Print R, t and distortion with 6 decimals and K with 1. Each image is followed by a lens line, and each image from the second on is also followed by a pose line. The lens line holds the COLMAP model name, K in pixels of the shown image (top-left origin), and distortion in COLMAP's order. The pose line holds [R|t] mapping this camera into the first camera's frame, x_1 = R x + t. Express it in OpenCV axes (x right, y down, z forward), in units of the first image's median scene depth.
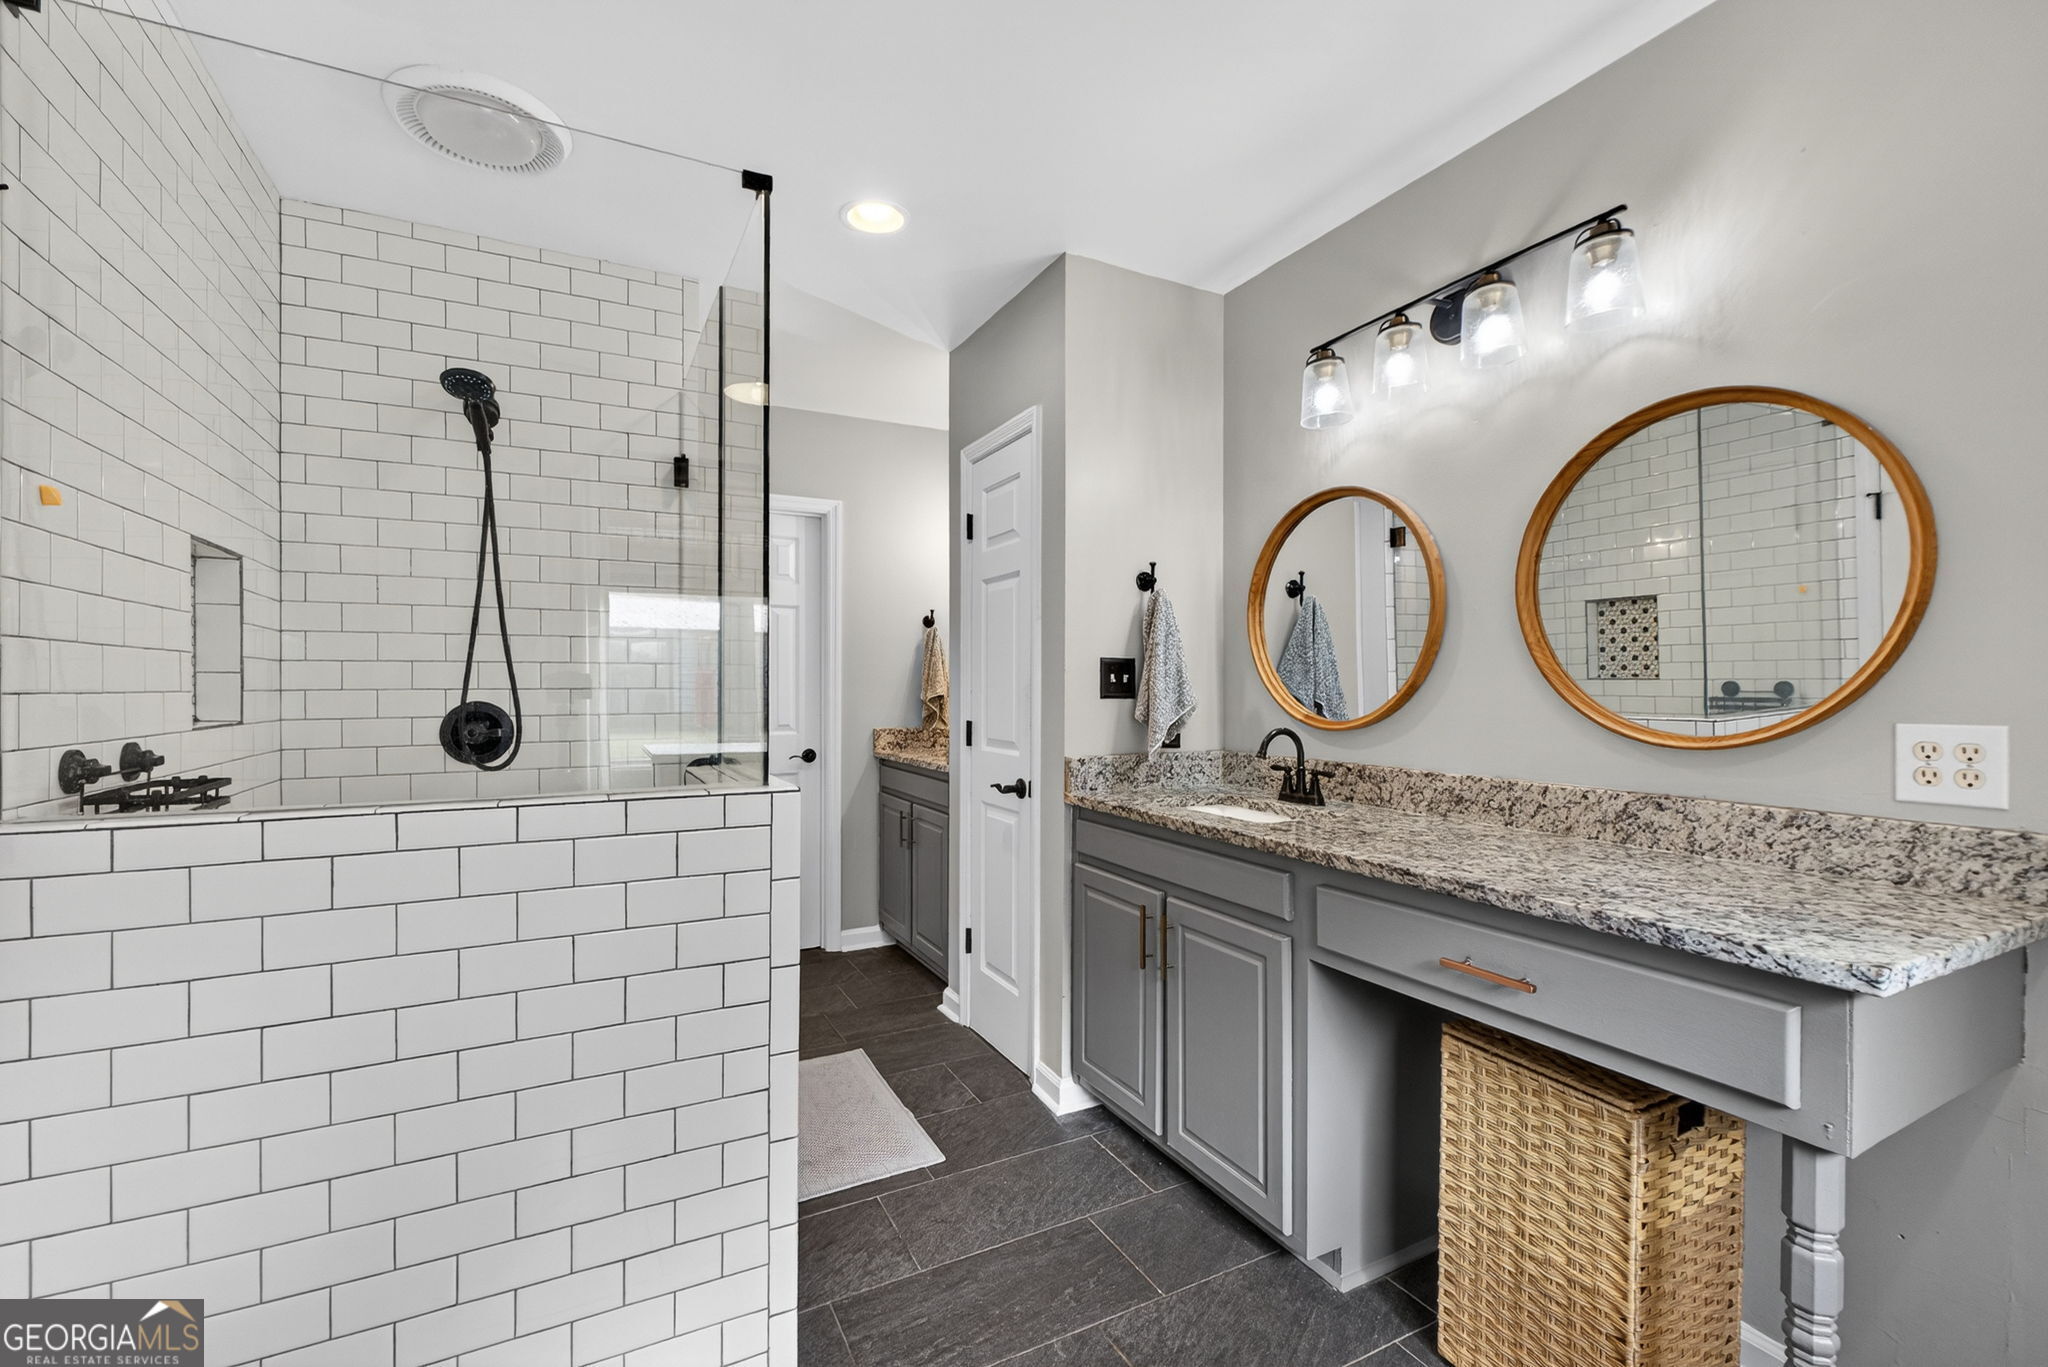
lens RADIAL K [[869.9, 0, 1016.2], [0, 869.9, 680.3], [0, 0, 1]] dist [-0.011051, -0.001332]
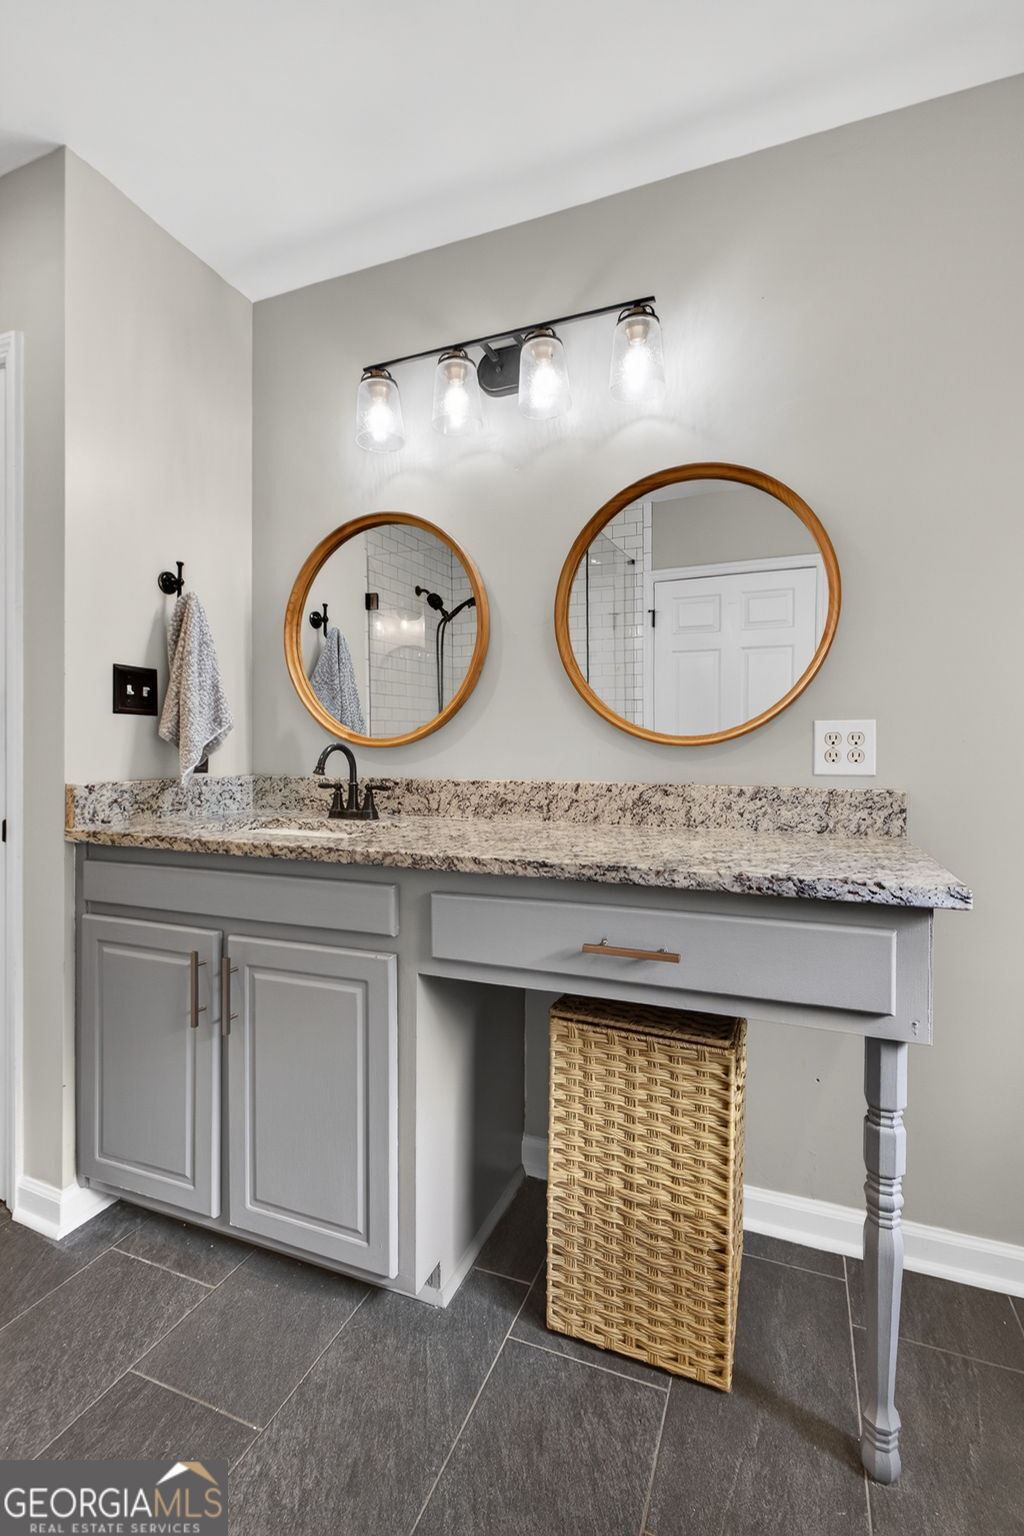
lens RADIAL K [[679.4, 0, 527.0], [0, 679.4, 755.2], [0, 0, 1]] dist [0.003533, -0.001751]
pose [[0.746022, -0.005368, 0.665900, -0.058624], [-0.005590, 0.999882, 0.014323, 0.070553], [-0.665898, -0.014408, 0.745904, 0.357788]]
